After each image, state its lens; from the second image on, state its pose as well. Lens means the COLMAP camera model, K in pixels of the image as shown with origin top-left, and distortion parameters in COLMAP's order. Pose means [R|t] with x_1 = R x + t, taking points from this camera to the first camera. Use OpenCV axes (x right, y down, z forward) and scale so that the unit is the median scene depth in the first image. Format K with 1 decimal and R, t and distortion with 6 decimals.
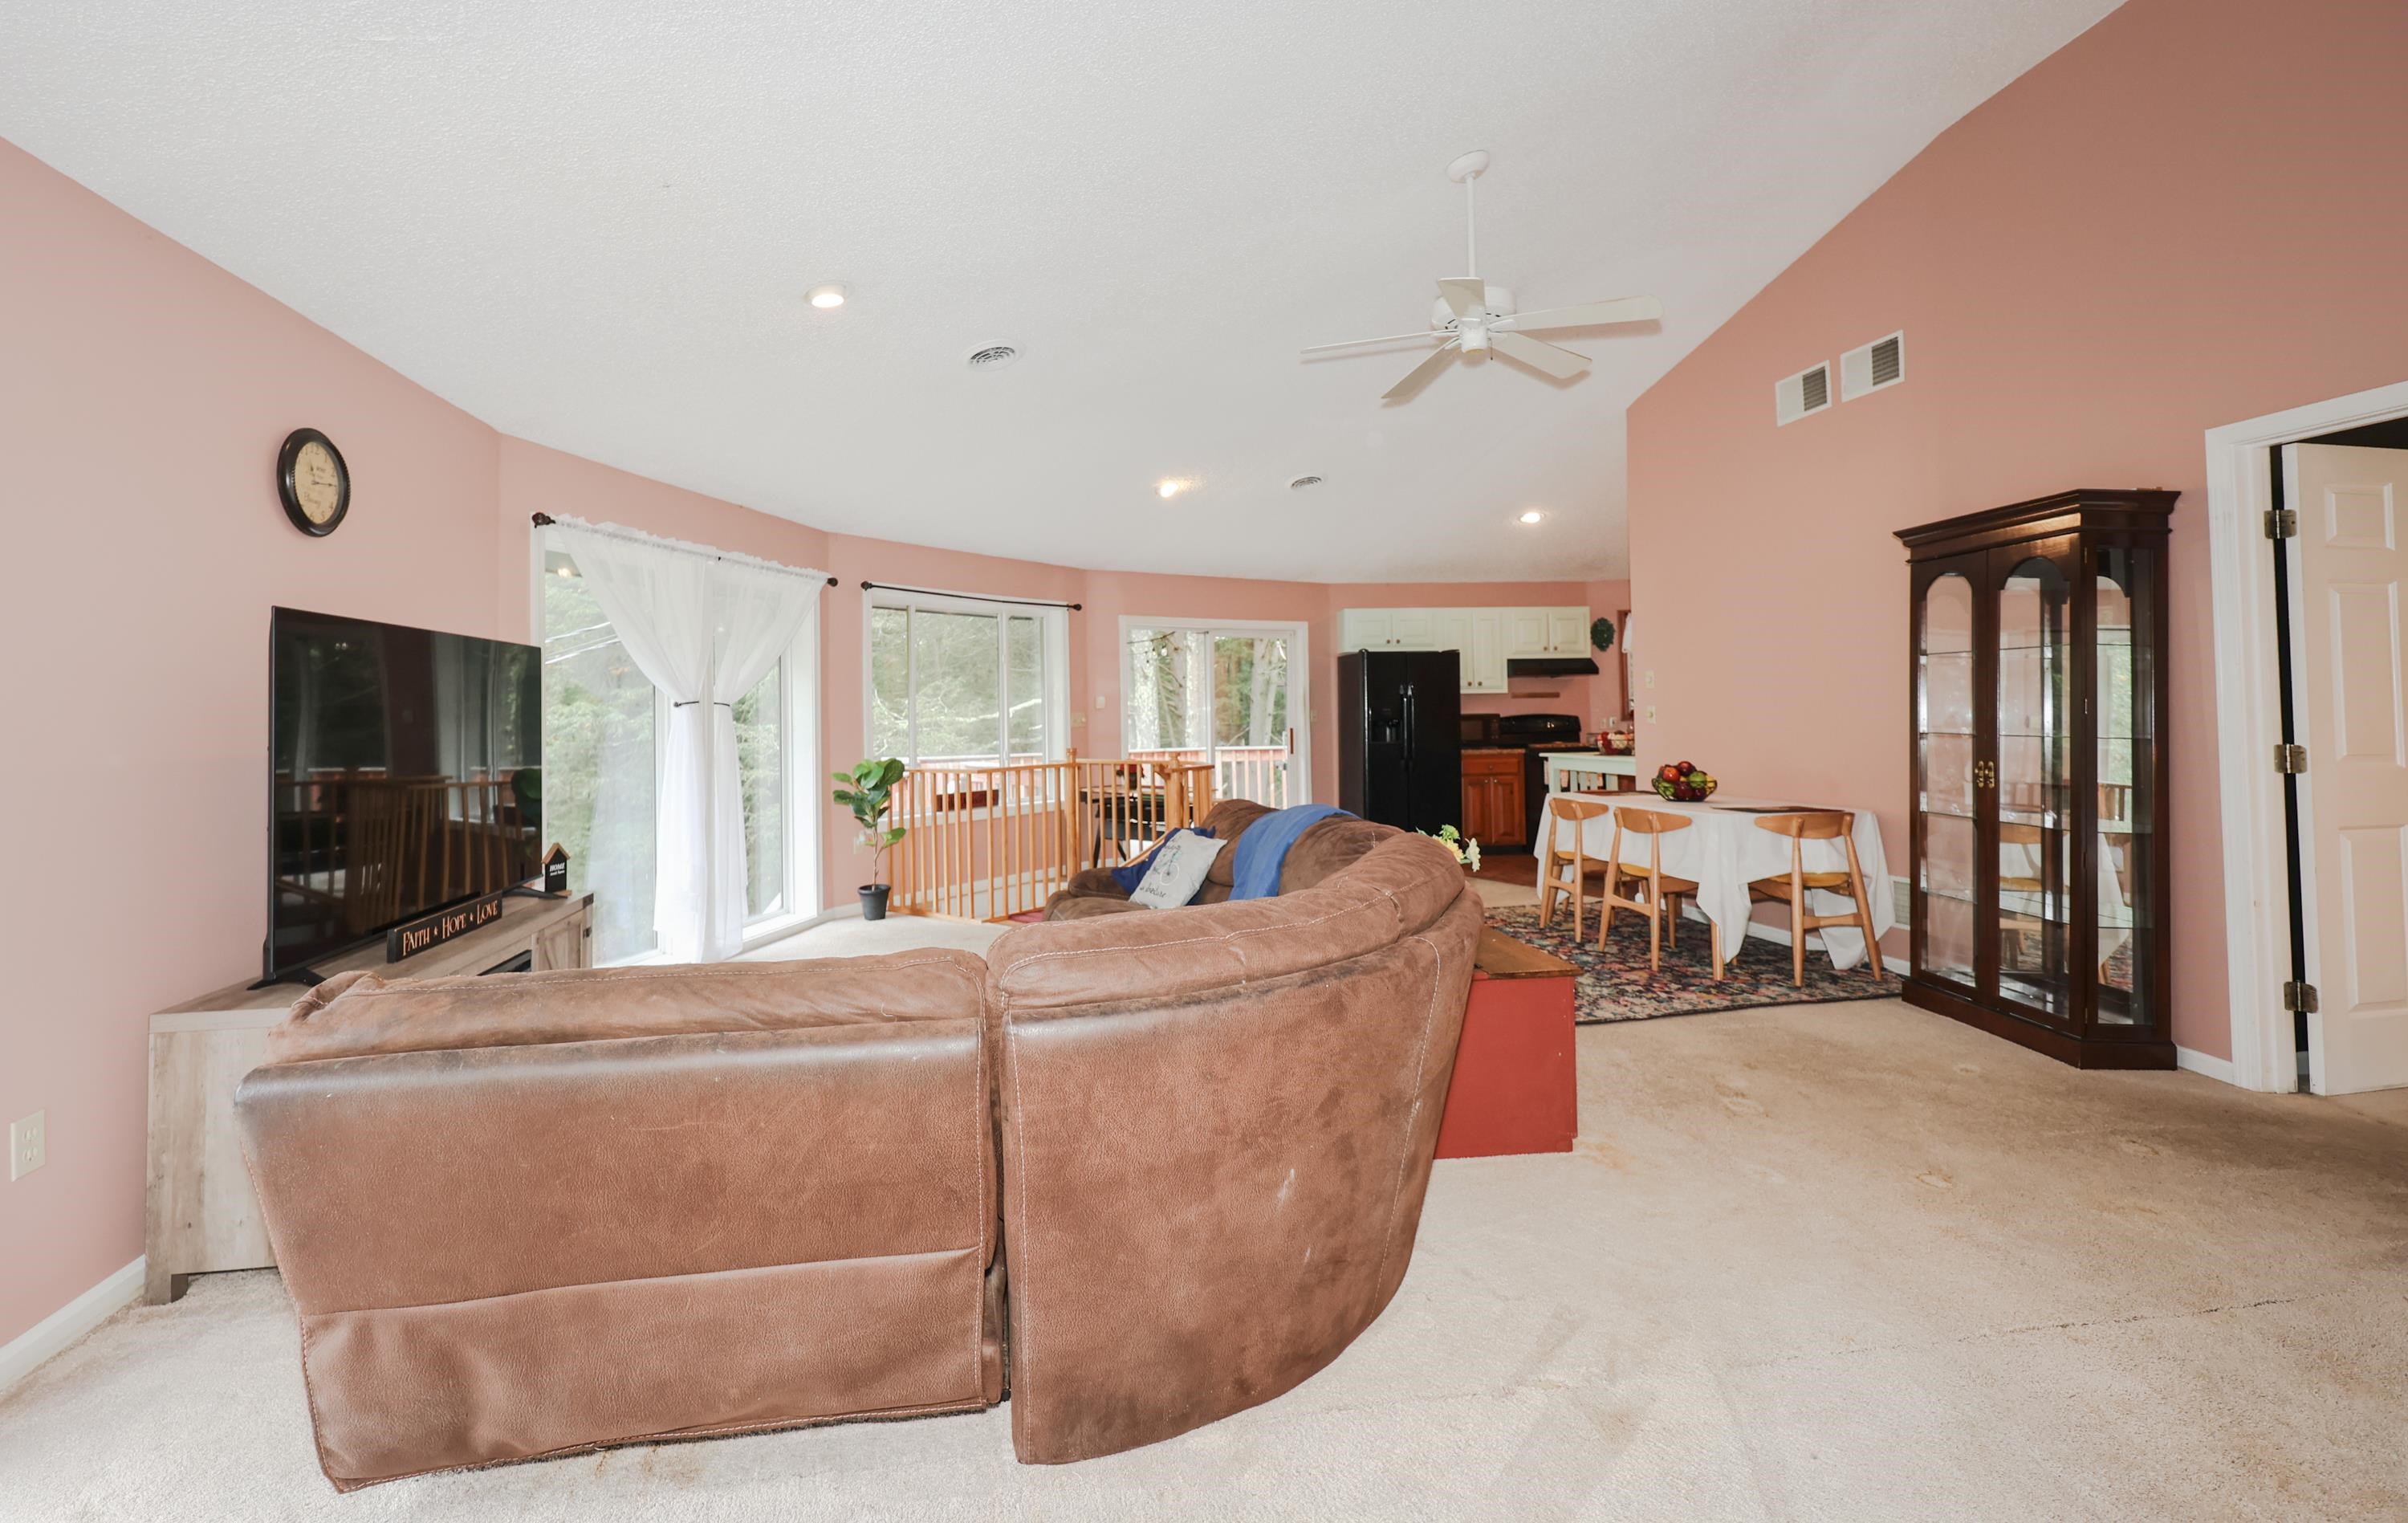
lens RADIAL K [[1040.0, 0, 1122.3], [0, 1040.0, 694.7], [0, 0, 1]] dist [-0.012676, -0.000215]
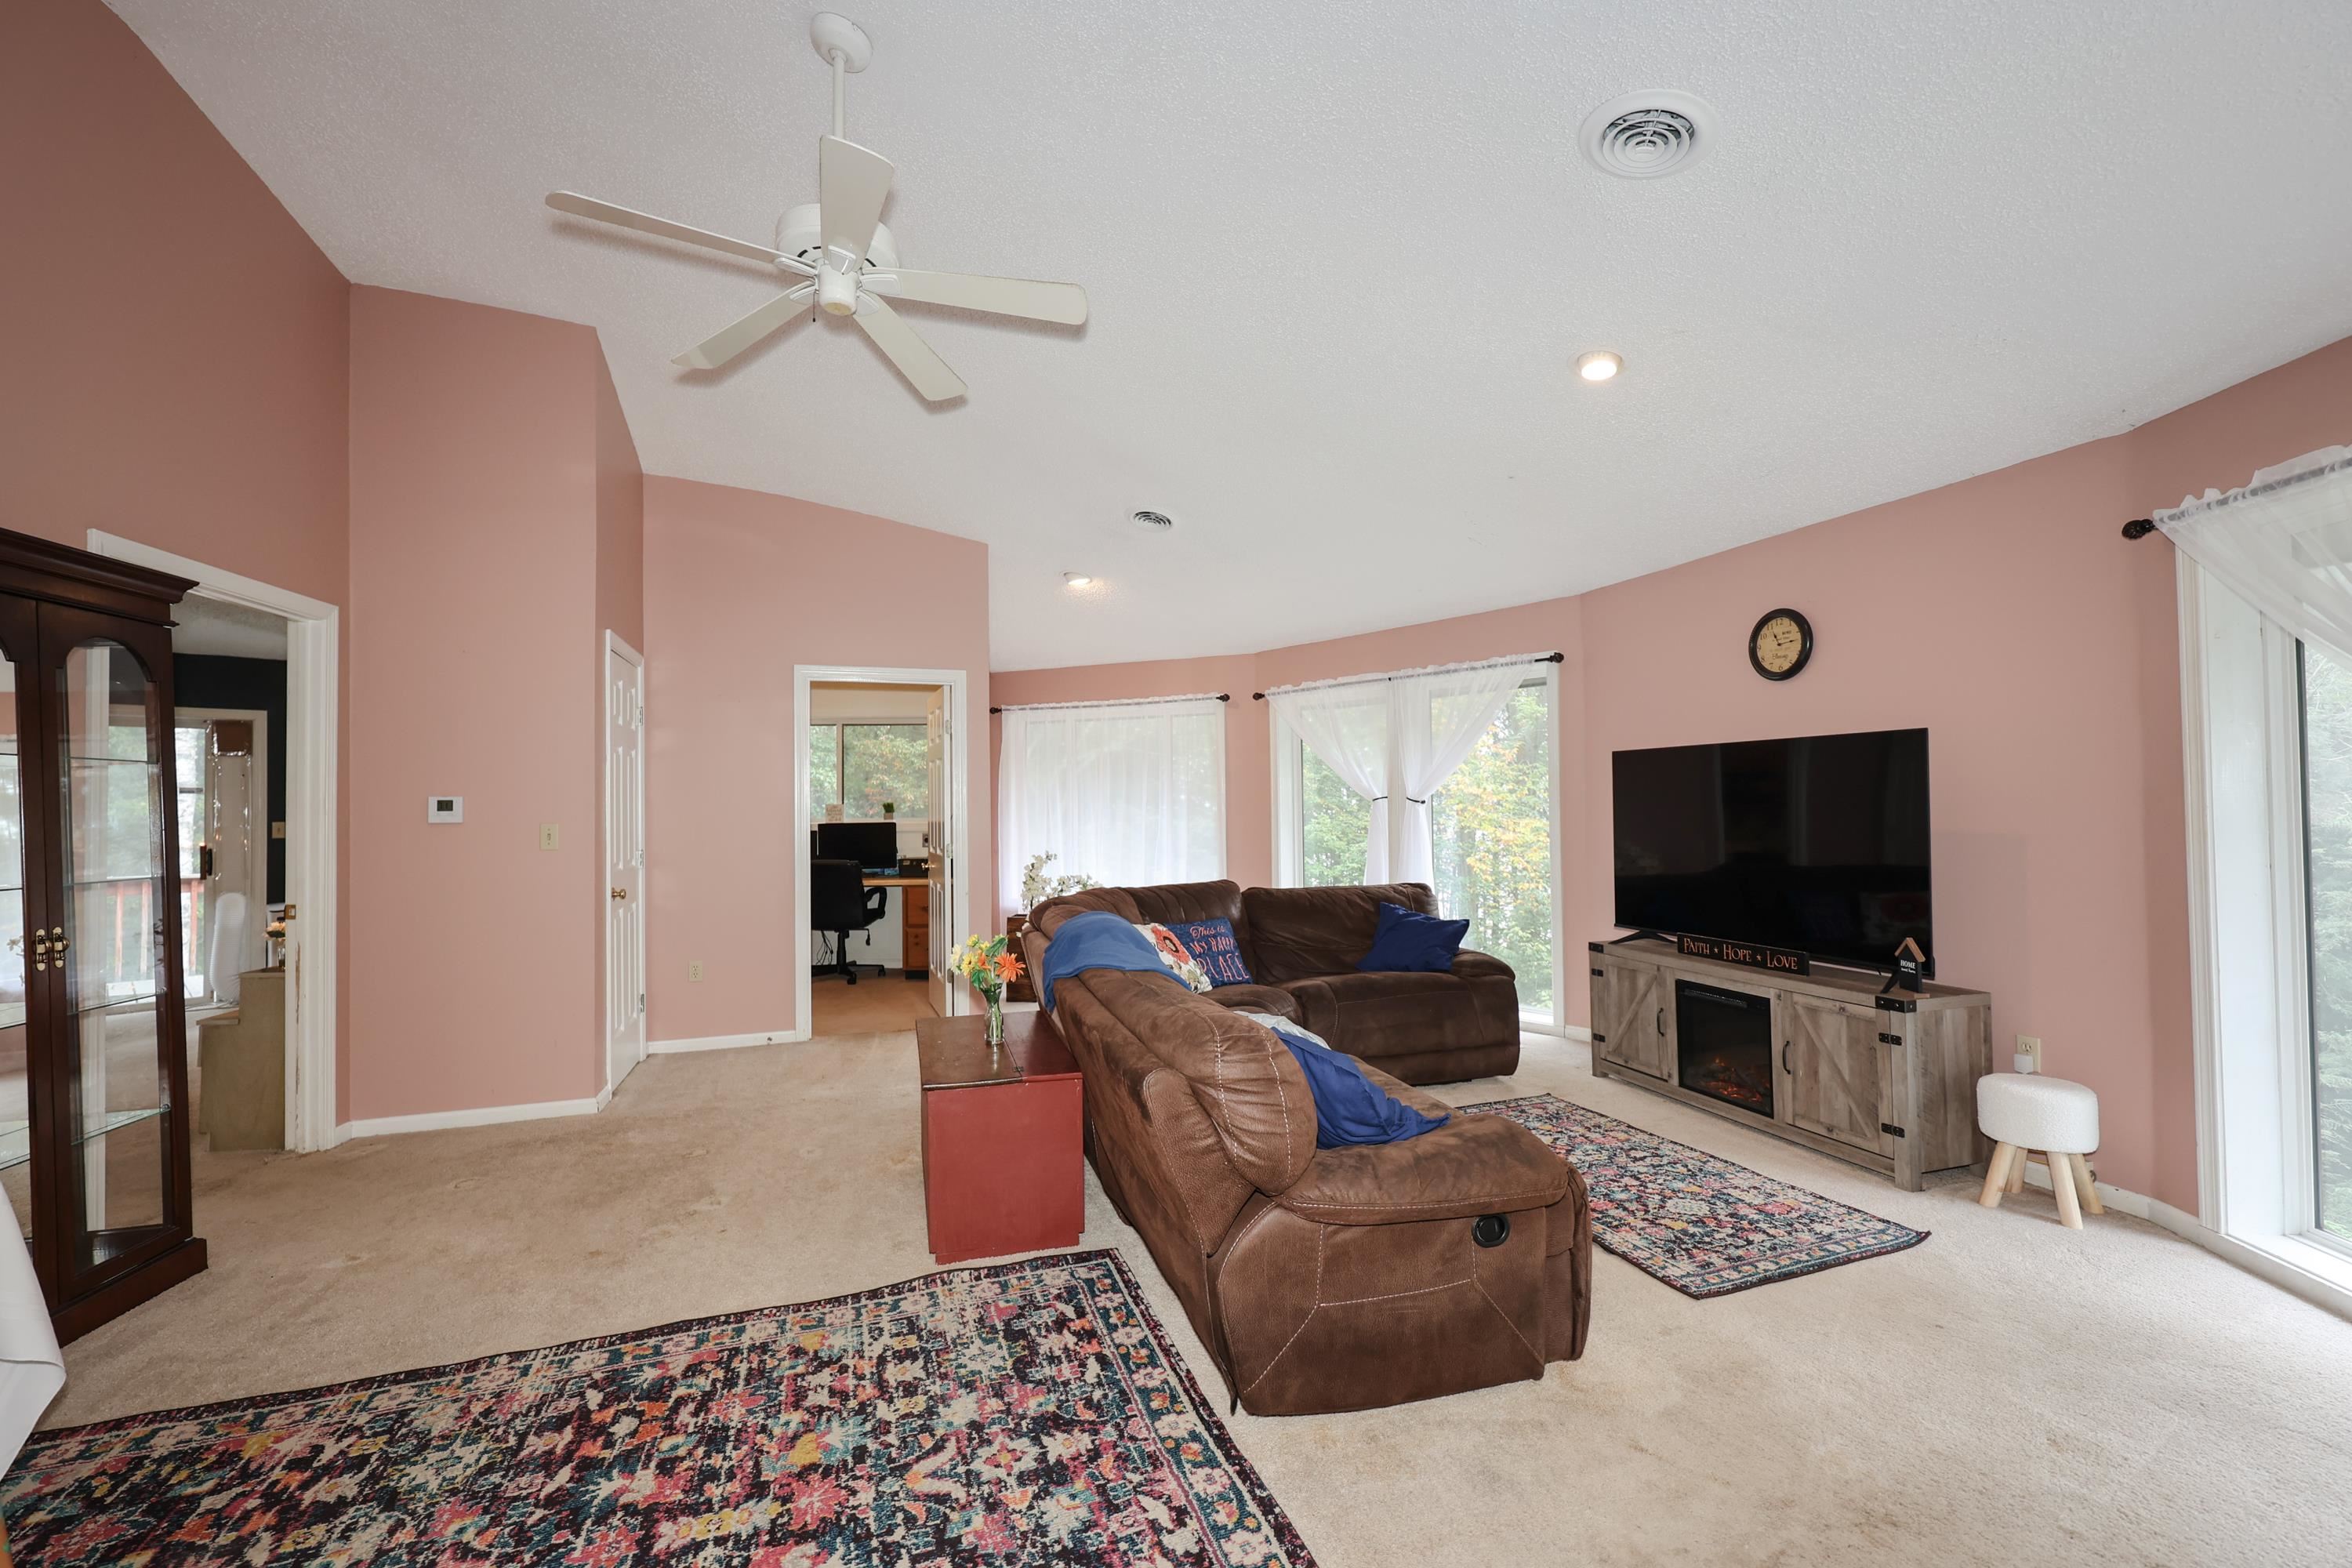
lens RADIAL K [[982.9, 0, 1176.0], [0, 982.9, 784.0], [0, 0, 1]] dist [0.001762, -0.000119]
pose [[-0.985739, 0.022469, -0.166773, 0.149118], [0.028366, 0.999051, -0.033063, 0.008792], [0.165872, -0.037322, -0.985441, 1.036435]]
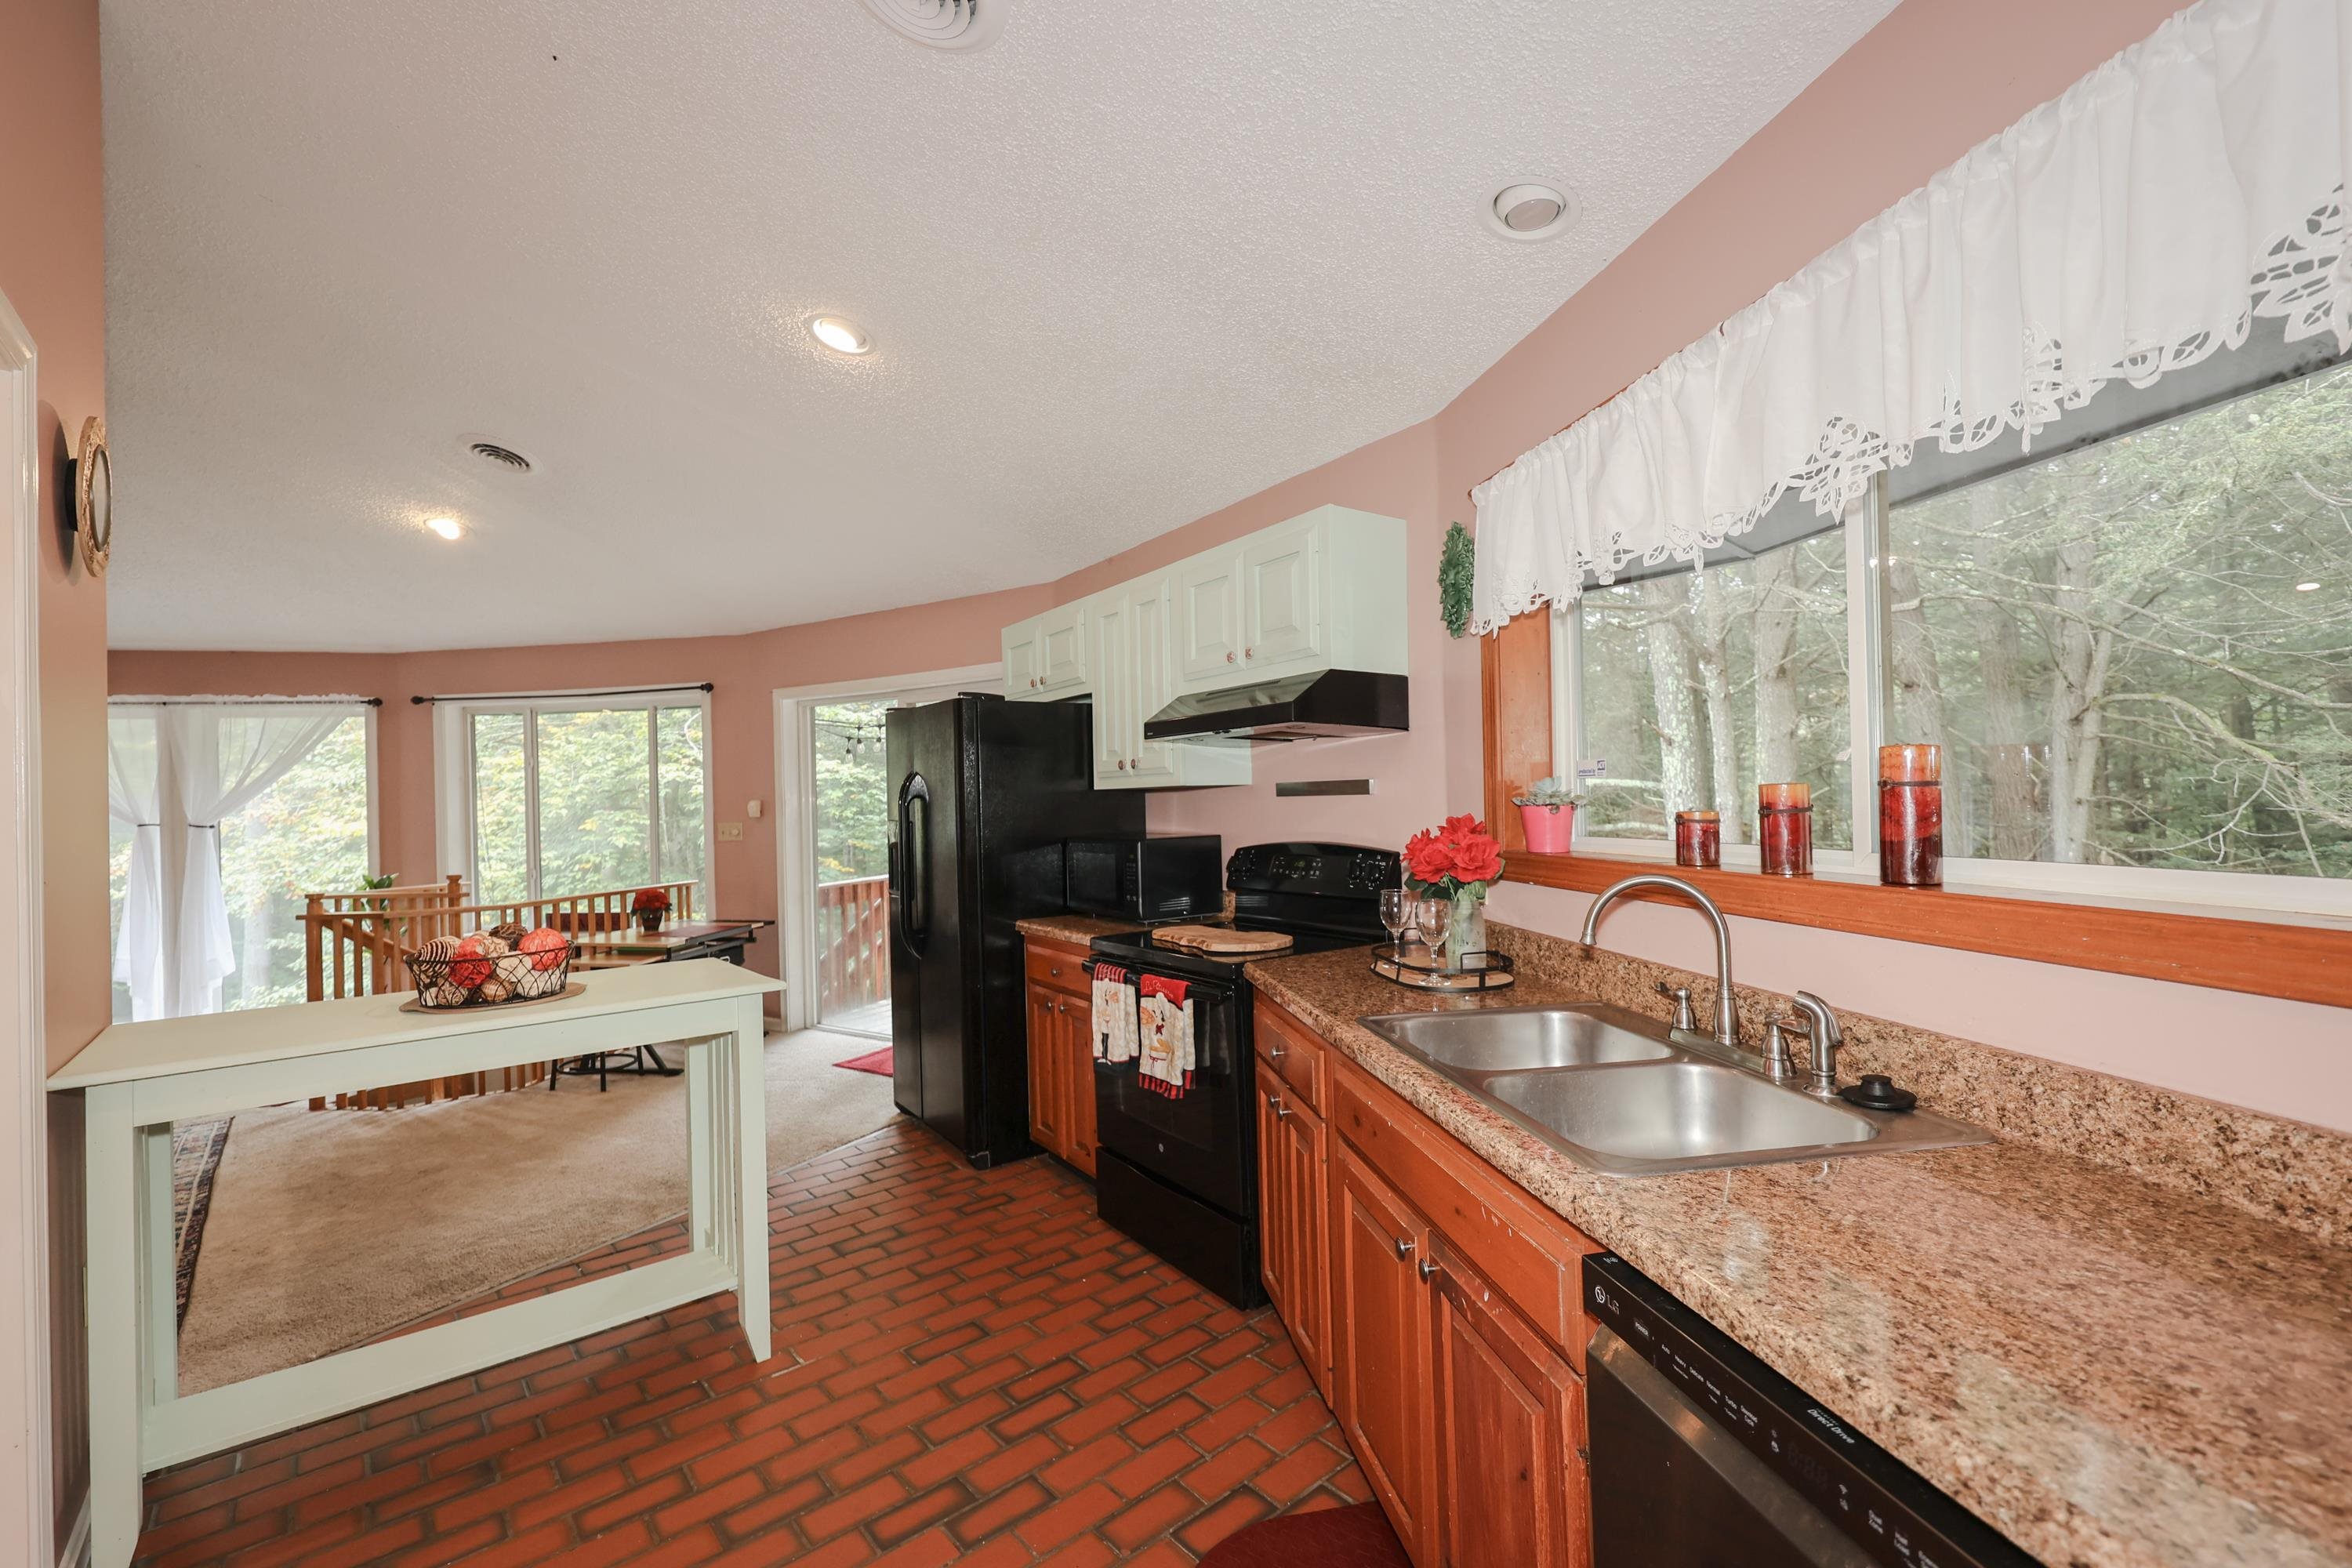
lens RADIAL K [[994.6, 0, 1149.3], [0, 994.6, 787.2], [0, 0, 1]] dist [0.002431, -0.000276]
pose [[0.508011, -0.007925, -0.861314, 0.982105], [0.031511, 0.999459, 0.009389, -0.007179], [0.860774, -0.031911, 0.507986, 1.150068]]
